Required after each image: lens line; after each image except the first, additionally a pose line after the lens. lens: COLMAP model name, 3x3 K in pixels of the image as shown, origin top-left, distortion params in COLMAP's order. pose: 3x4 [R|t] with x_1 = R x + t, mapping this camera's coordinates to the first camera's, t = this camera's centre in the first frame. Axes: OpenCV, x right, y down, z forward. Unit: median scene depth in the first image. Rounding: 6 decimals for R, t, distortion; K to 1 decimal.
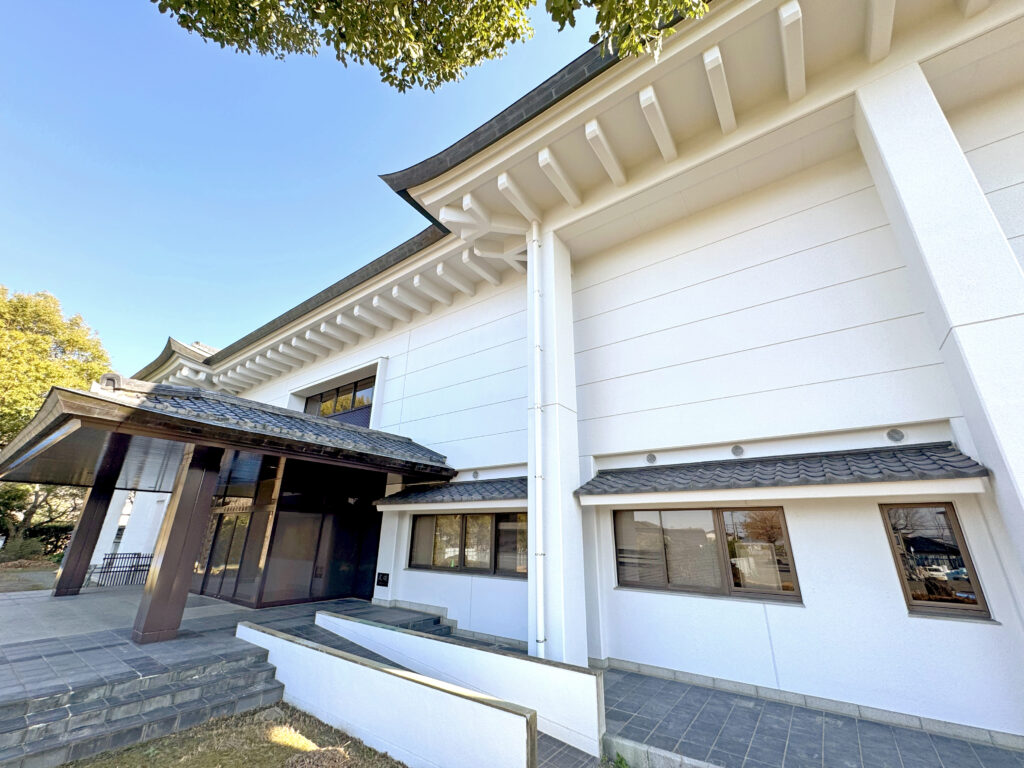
lens RADIAL K [[407.9, 0, 512.8], [0, 407.9, 381.4], [0, 0, 1]] dist [-0.000291, -0.000291]
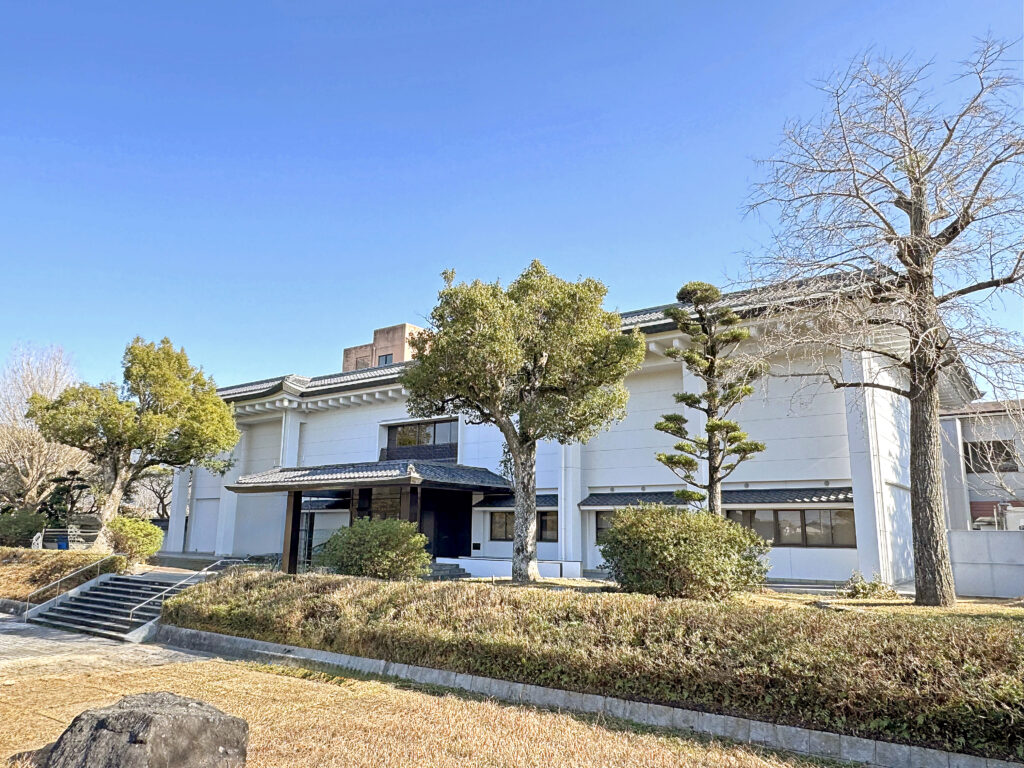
lens RADIAL K [[716.0, 0, 511.3], [0, 716.0, 384.2], [0, 0, 1]] dist [0.002490, 0.000077]
pose [[0.999999, 0.001526, -0.000468, -0.219031], [-0.001440, 0.988997, 0.147926, -0.950918], [0.000689, -0.147925, 0.988998, -2.774922]]
